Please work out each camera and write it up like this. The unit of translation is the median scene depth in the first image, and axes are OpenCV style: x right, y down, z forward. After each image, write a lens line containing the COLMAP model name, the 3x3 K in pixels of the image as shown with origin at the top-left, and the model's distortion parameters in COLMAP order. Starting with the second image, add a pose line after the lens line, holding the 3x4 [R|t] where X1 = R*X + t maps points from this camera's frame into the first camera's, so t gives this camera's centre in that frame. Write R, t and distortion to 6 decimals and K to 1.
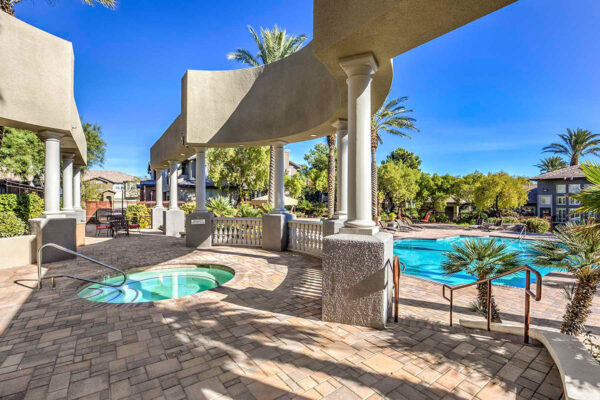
lens RADIAL K [[282.2, 0, 301.5], [0, 282.2, 199.8], [0, 0, 1]] dist [-0.031973, 0.000352]
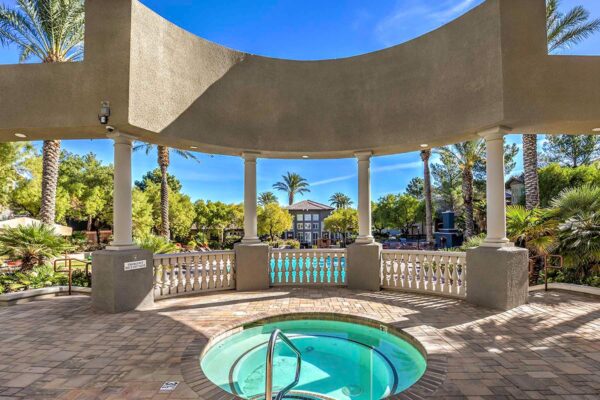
lens RADIAL K [[302.3, 0, 301.5], [0, 302.3, 221.4], [0, 0, 1]] dist [-0.030743, 0.000065]
pose [[0.592197, 0.006779, 0.805765, -0.225622], [0.008676, 0.999853, -0.014788, 0.000340], [-0.805746, 0.015748, 0.592051, 0.123928]]
